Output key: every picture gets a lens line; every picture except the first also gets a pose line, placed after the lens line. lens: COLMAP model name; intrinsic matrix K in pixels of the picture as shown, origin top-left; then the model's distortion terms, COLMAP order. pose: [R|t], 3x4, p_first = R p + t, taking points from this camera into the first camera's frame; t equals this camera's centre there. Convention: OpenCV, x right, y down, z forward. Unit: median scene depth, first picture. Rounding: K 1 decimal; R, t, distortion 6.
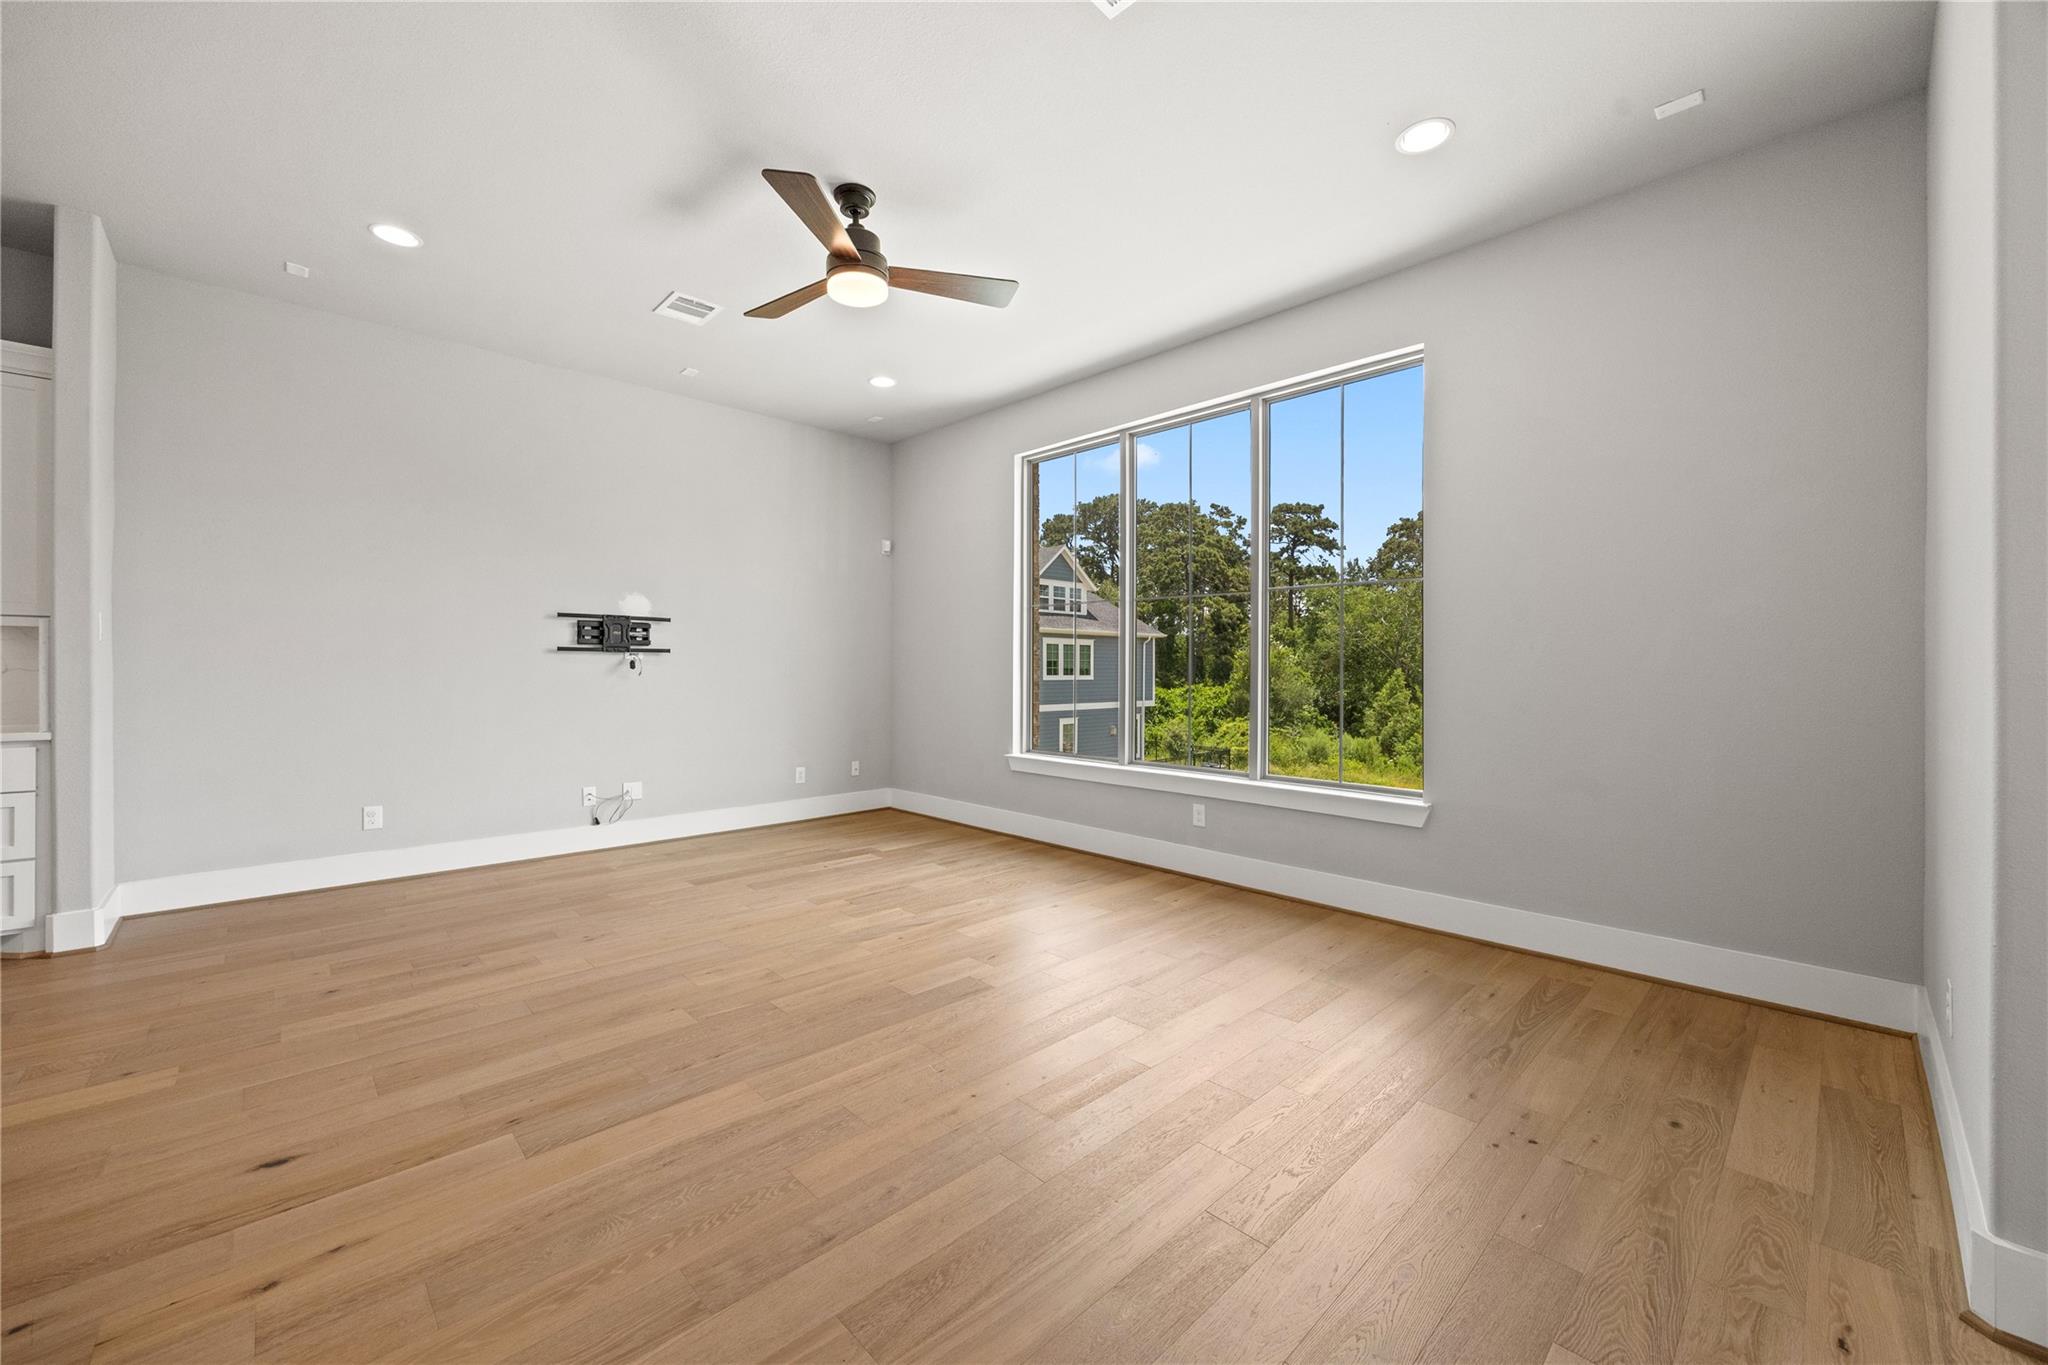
lens RADIAL K [[795.0, 0, 1039.3], [0, 795.0, 680.8], [0, 0, 1]] dist [0.000424, 0.000054]
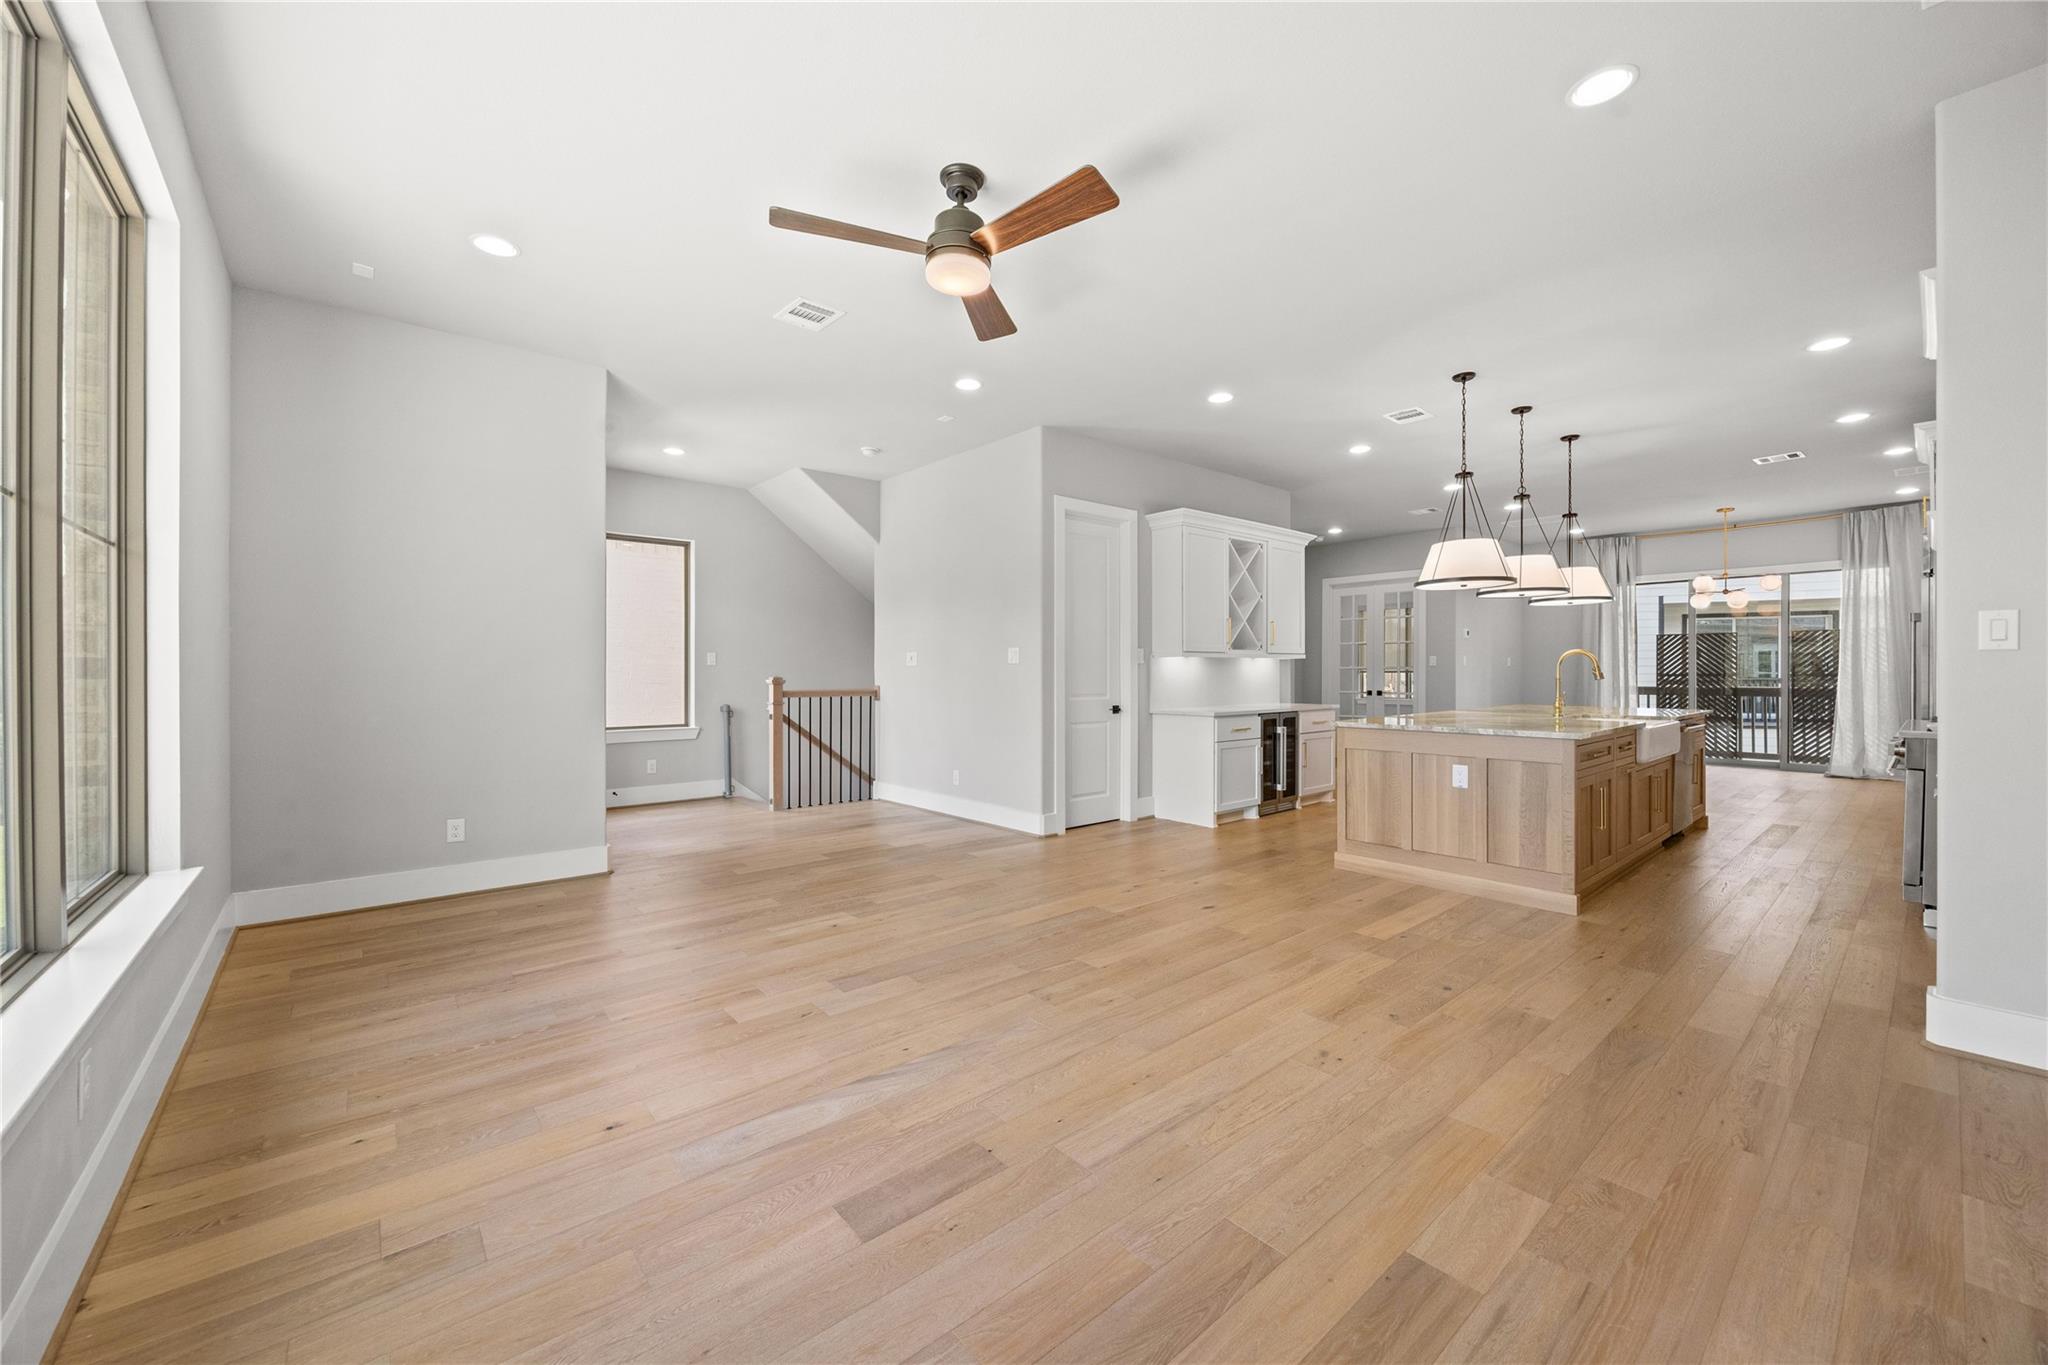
lens RADIAL K [[795.0, 0, 1019.6], [0, 795.0, 674.4], [0, 0, 1]] dist [0.000424, 0.000054]
pose [[-0.996383, -0.002570, 0.084940, -0.361404], [-0.000487, 0.999699, 0.024536, -0.043736], [-0.084977, 0.024406, -0.996084, 1.819251]]
